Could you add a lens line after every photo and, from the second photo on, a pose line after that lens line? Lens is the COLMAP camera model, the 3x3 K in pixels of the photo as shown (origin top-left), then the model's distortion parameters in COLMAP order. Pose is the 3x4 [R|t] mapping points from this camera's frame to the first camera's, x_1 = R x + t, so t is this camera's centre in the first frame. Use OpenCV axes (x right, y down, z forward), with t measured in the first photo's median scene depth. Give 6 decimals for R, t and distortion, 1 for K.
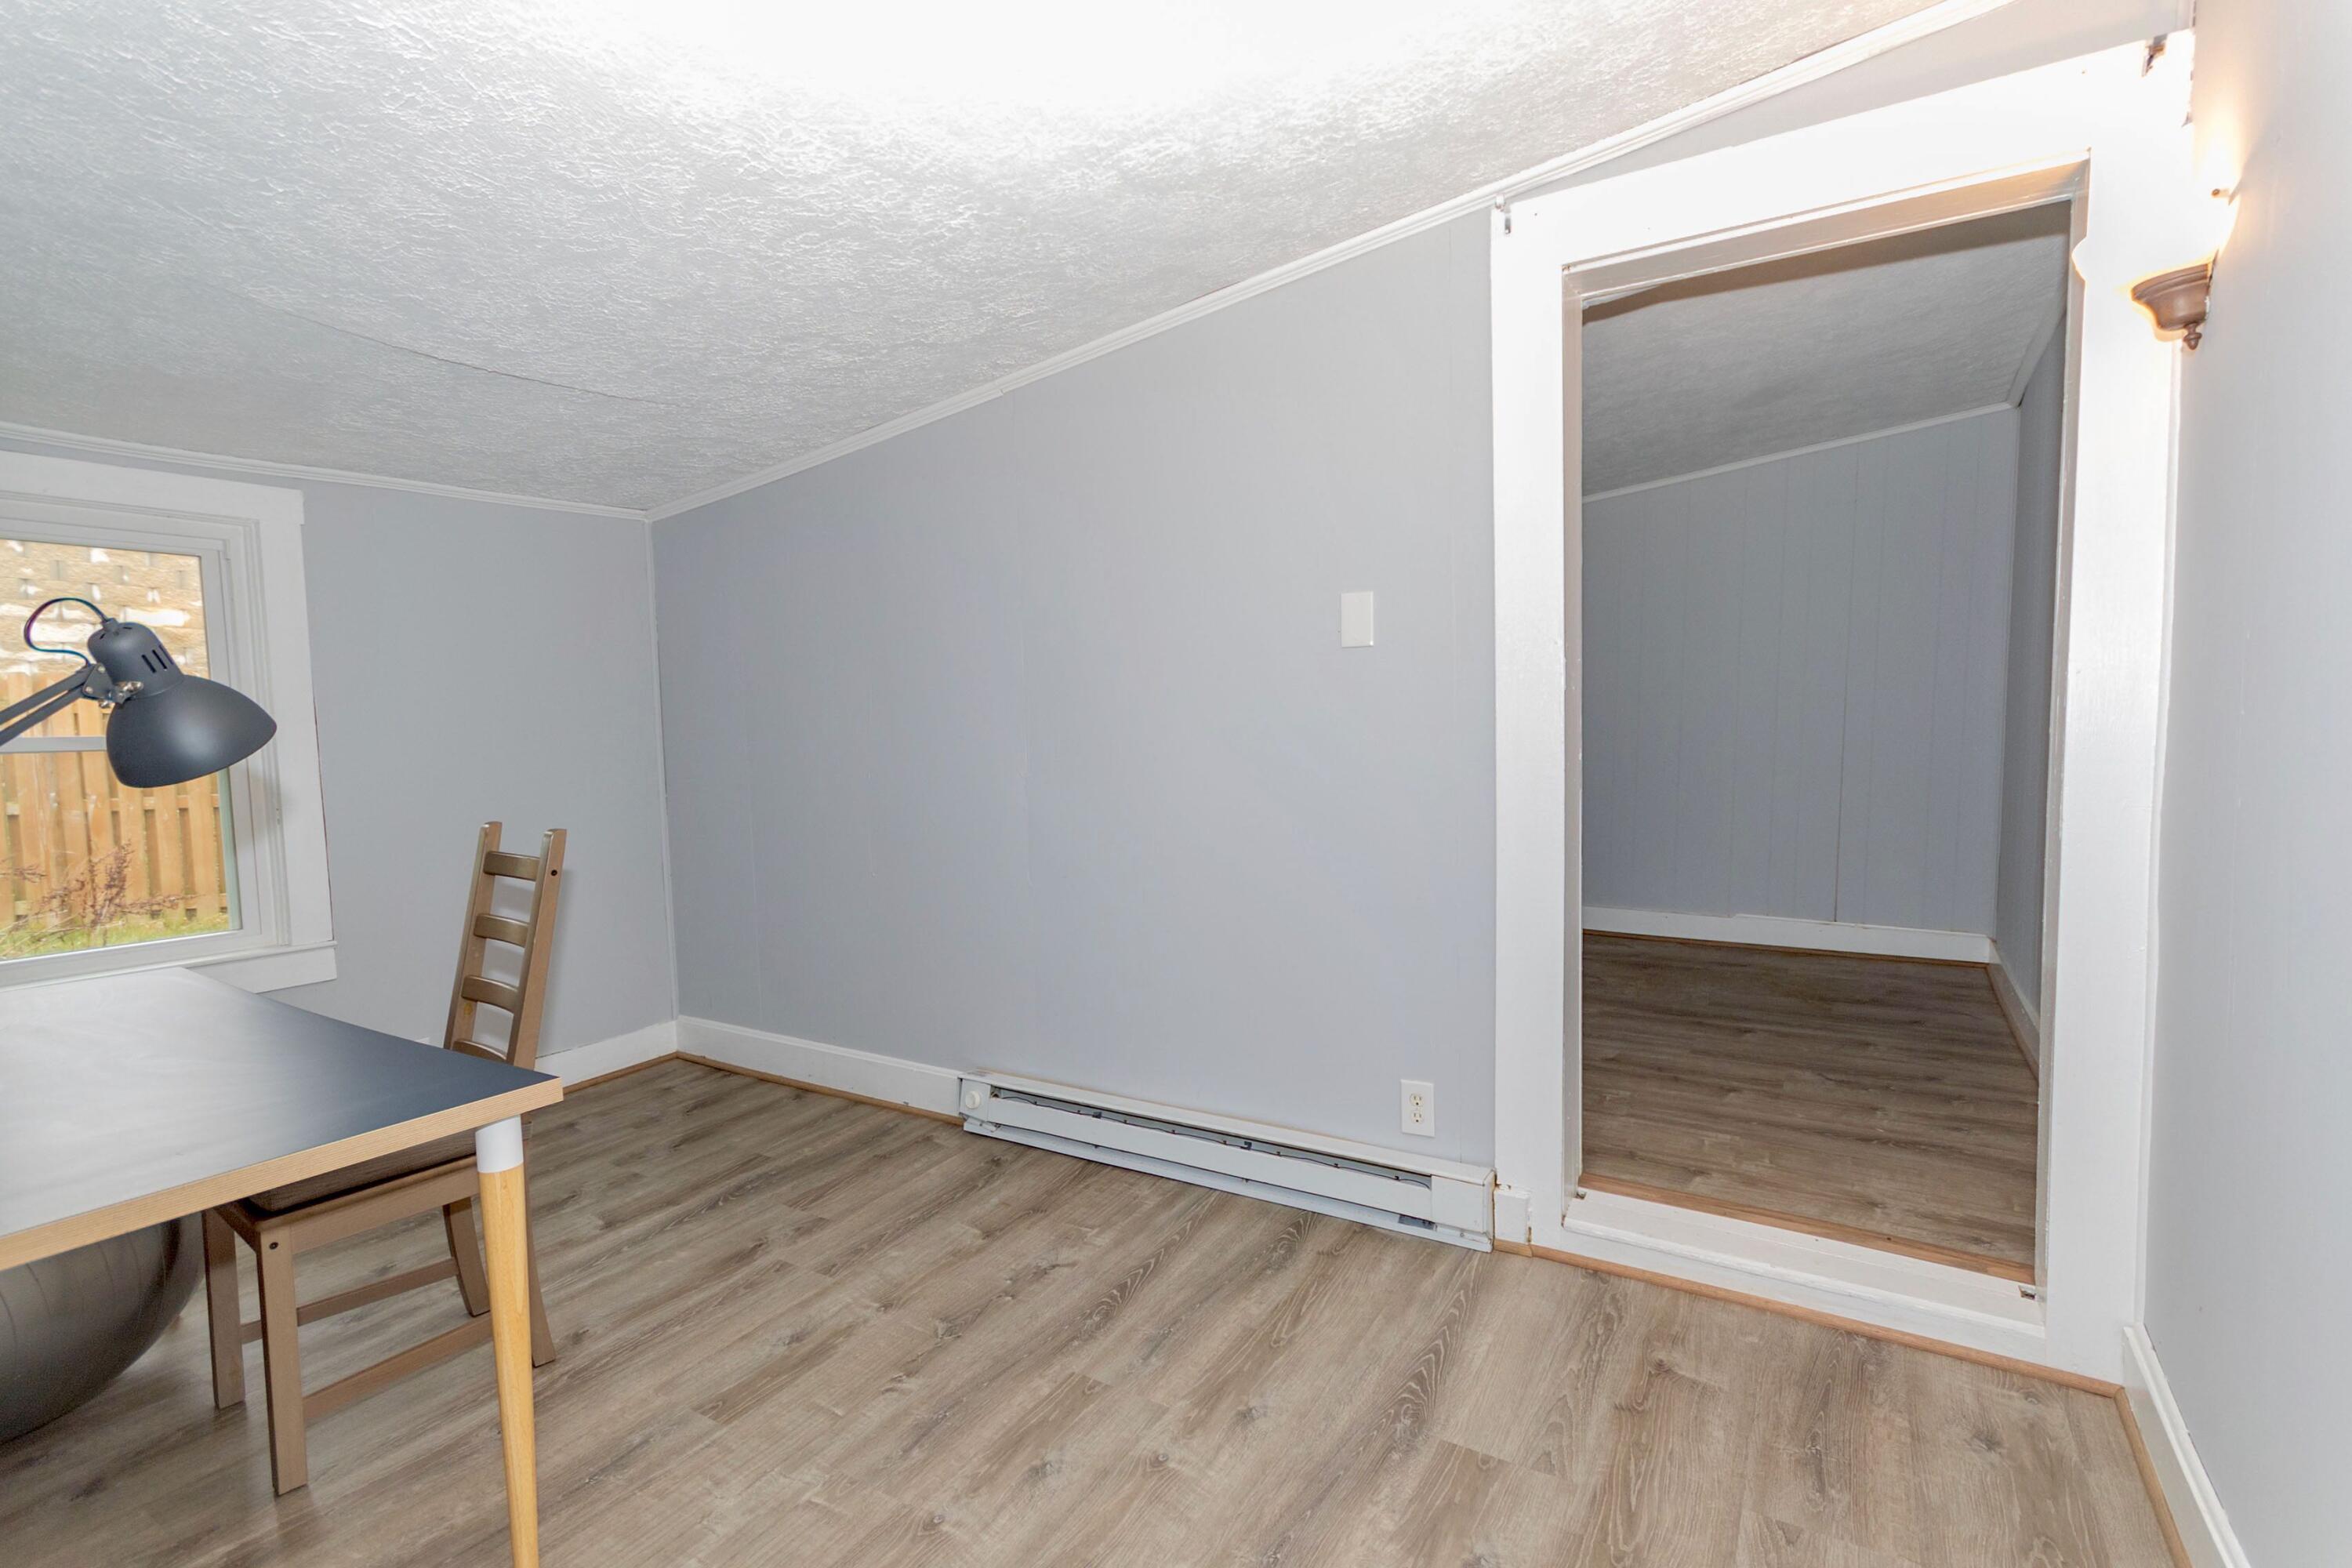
lens RADIAL K [[1069.9, 0, 1179.0], [0, 1069.9, 790.4], [0, 0, 1]] dist [0.001295, 0.000434]
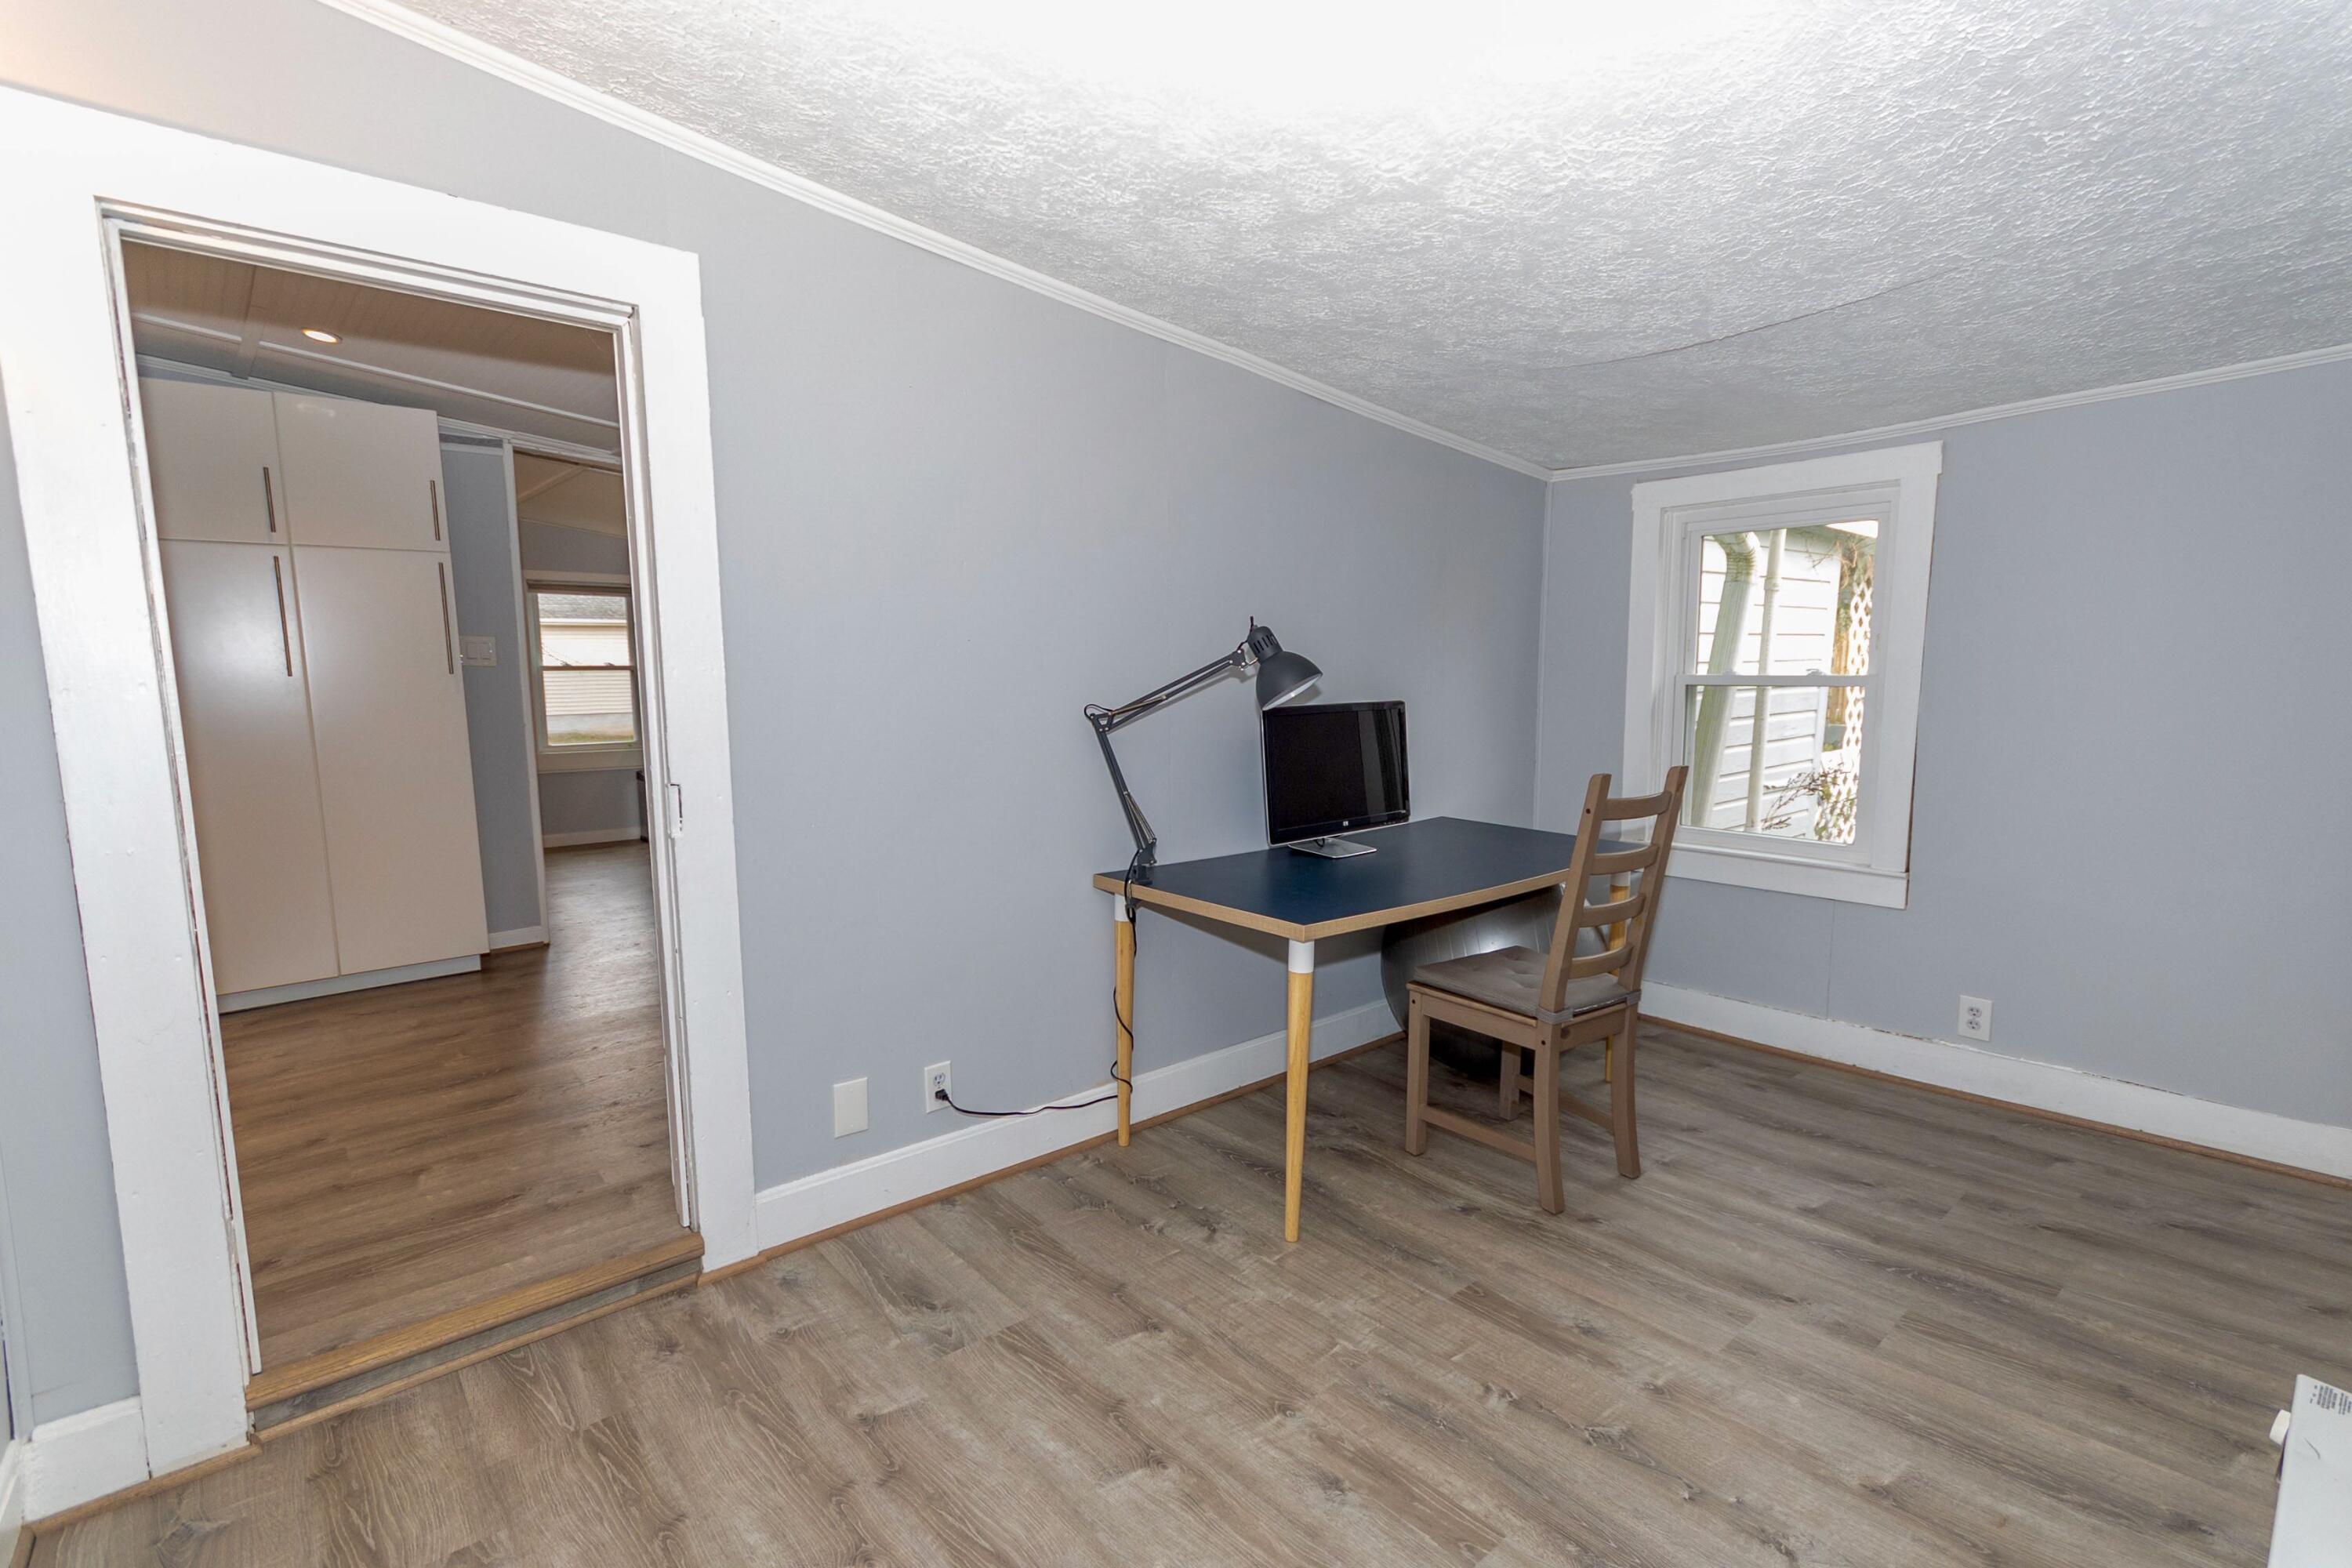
lens RADIAL K [[1069.9, 0, 1176.6], [0, 1069.9, 787.6], [0, 0, 1]] dist [0.001295, 0.000434]
pose [[-0.302666, 0.126416, -0.944676, 0.494175], [-0.051506, 0.987547, 0.148655, -0.075005], [0.951704, 0.093649, -0.292386, 0.733642]]
